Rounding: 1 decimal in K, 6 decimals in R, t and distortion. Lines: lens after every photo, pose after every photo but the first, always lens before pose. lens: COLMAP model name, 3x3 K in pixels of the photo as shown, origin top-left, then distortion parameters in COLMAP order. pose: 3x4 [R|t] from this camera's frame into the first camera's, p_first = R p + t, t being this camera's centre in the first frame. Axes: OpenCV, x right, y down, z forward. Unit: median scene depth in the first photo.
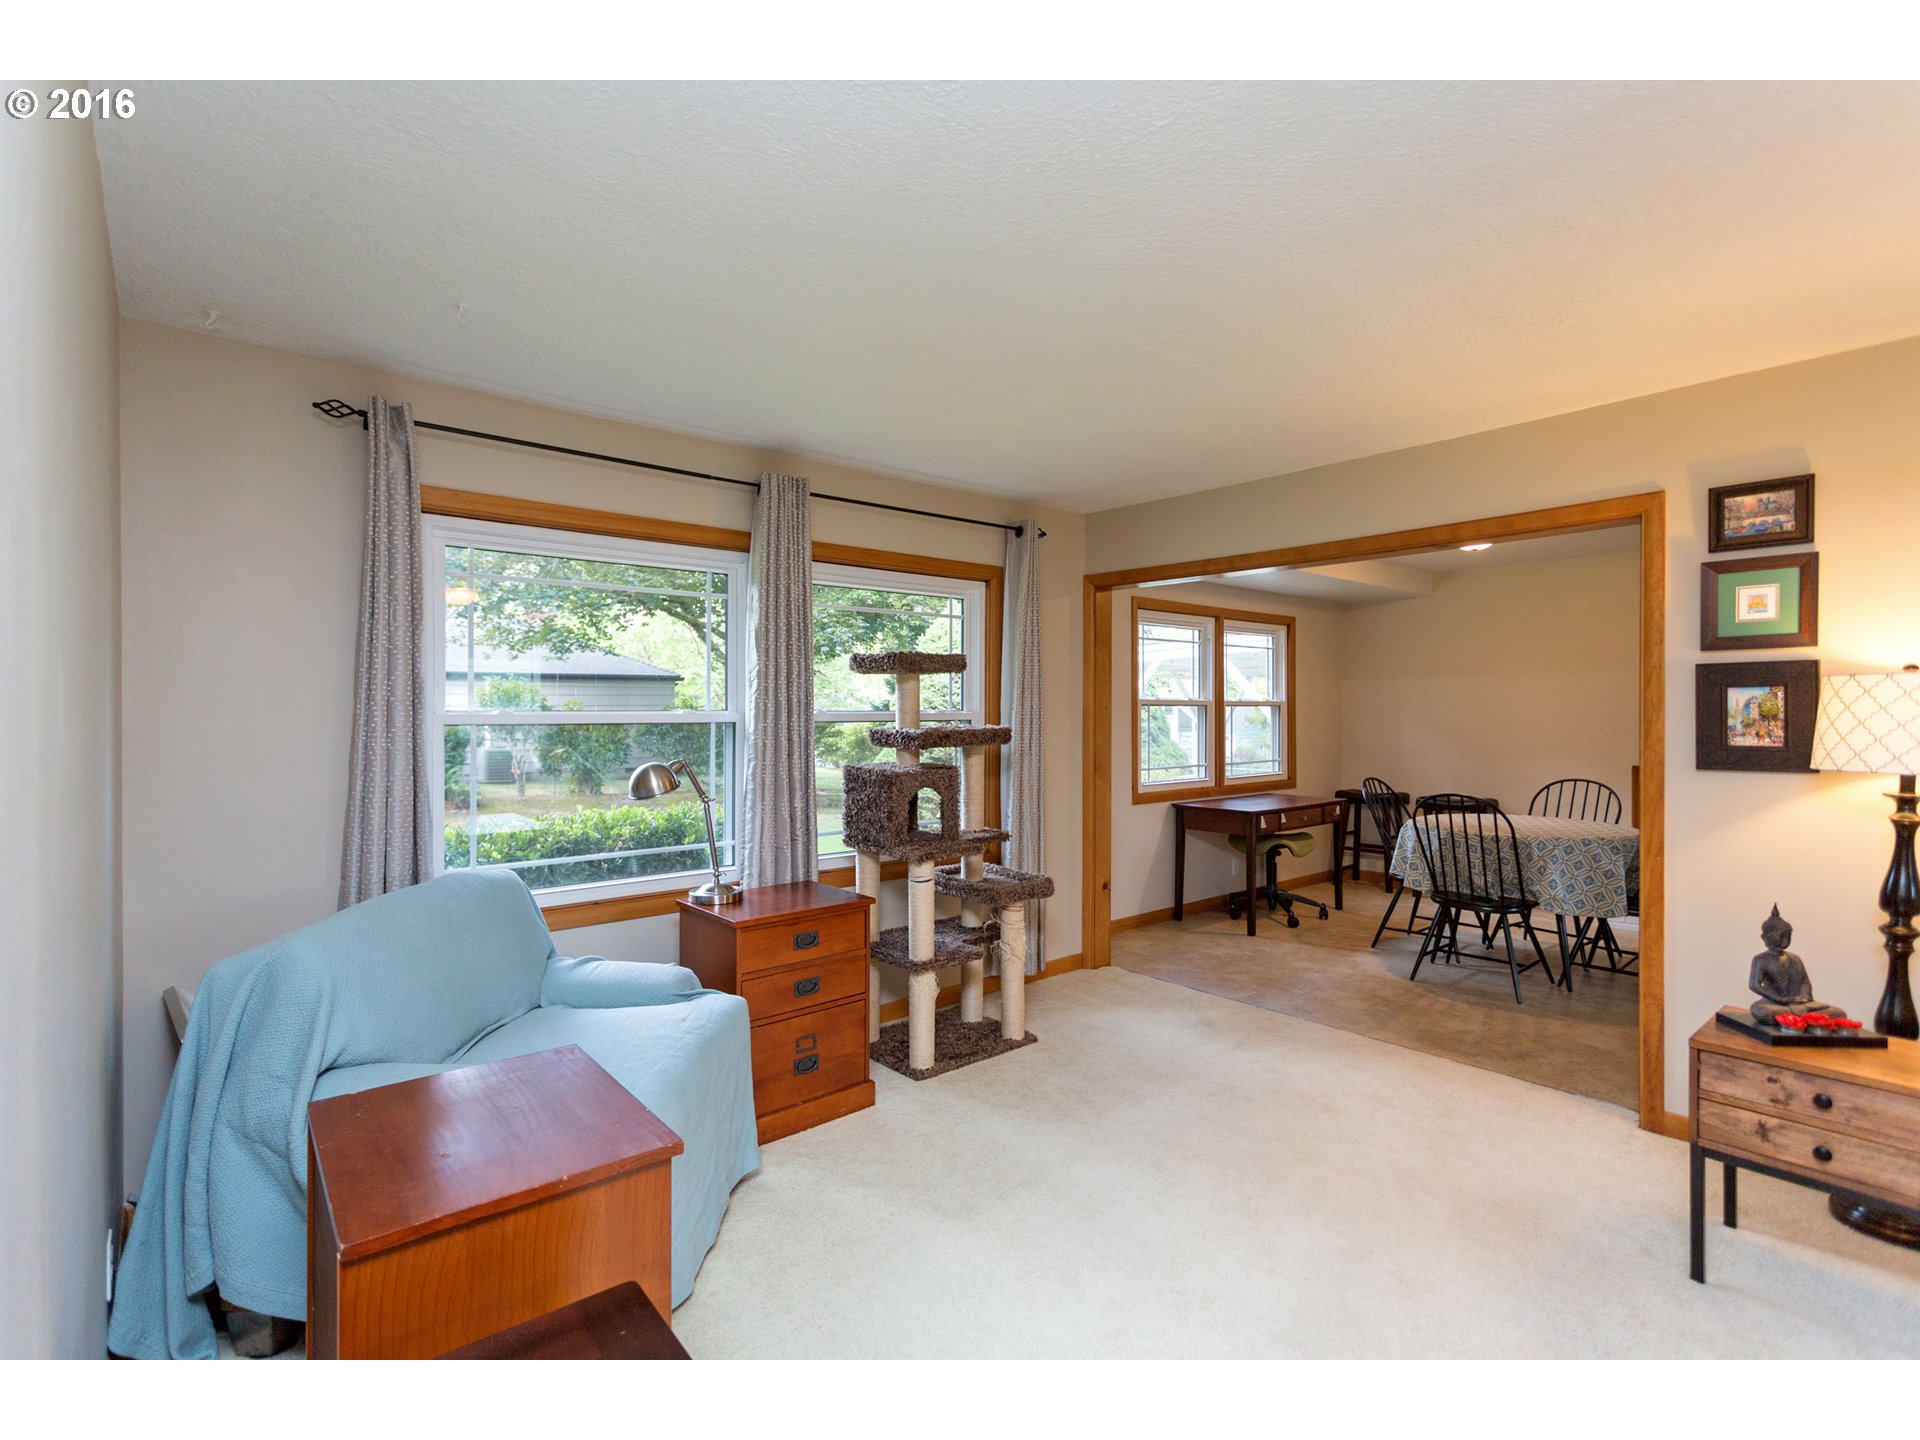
lens RADIAL K [[904.4, 0, 962.3], [0, 904.4, 708.5], [0, 0, 1]] dist [-0.005692, 0.003824]
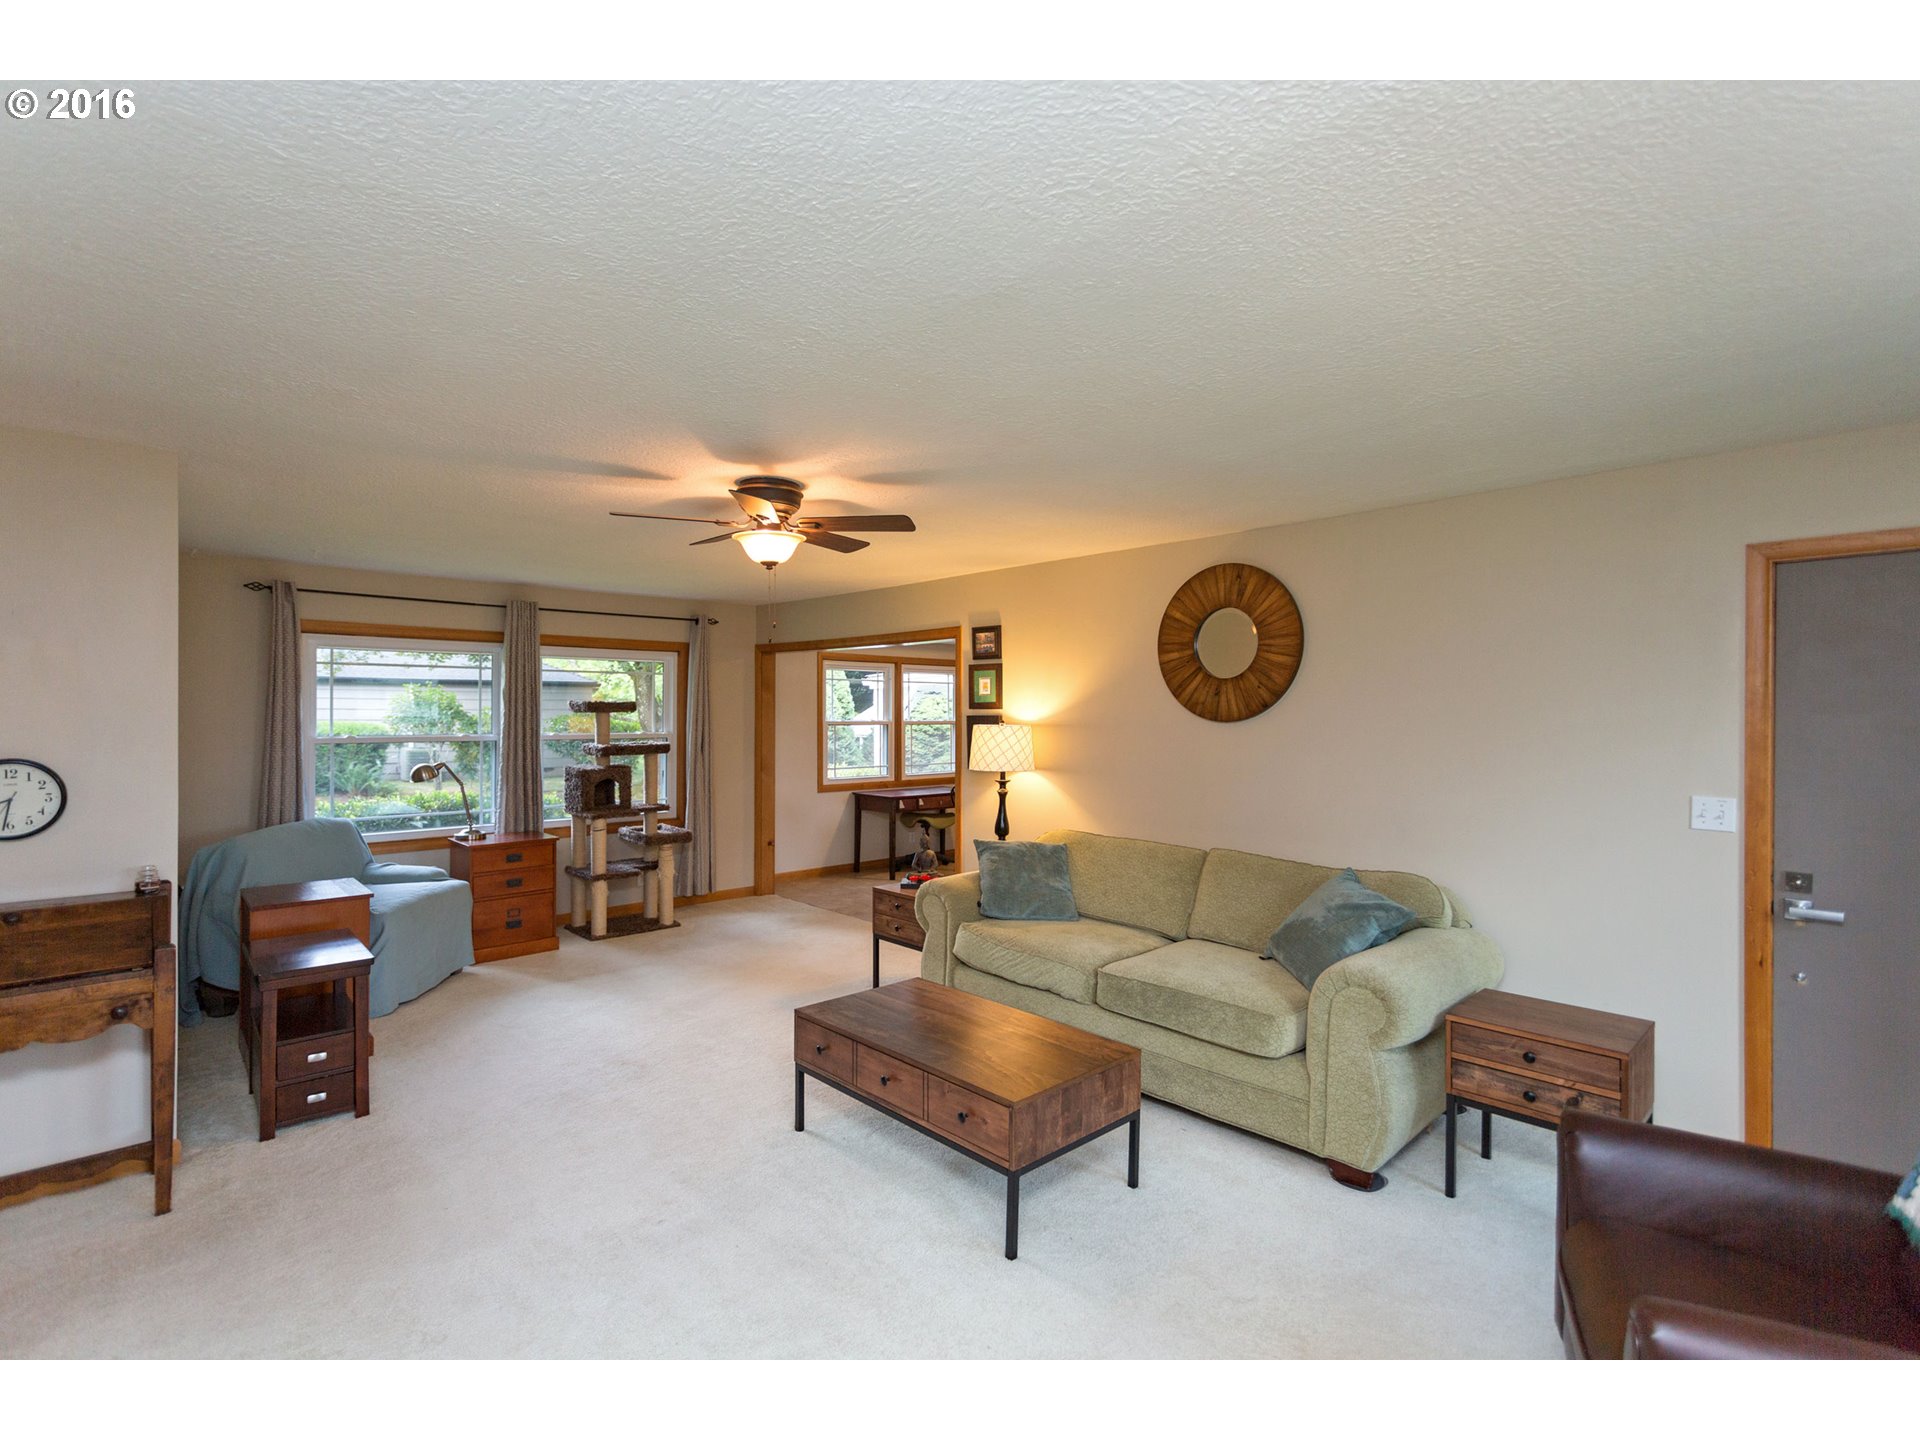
lens RADIAL K [[904.4, 0, 962.8], [0, 904.4, 713.2], [0, 0, 1]] dist [-0.005692, 0.003824]
pose [[0.998654, 0.005431, 0.051591, 0.572448], [-0.005651, 0.999976, 0.004111, -0.051131], [-0.051568, -0.004397, 0.998660, -0.803051]]
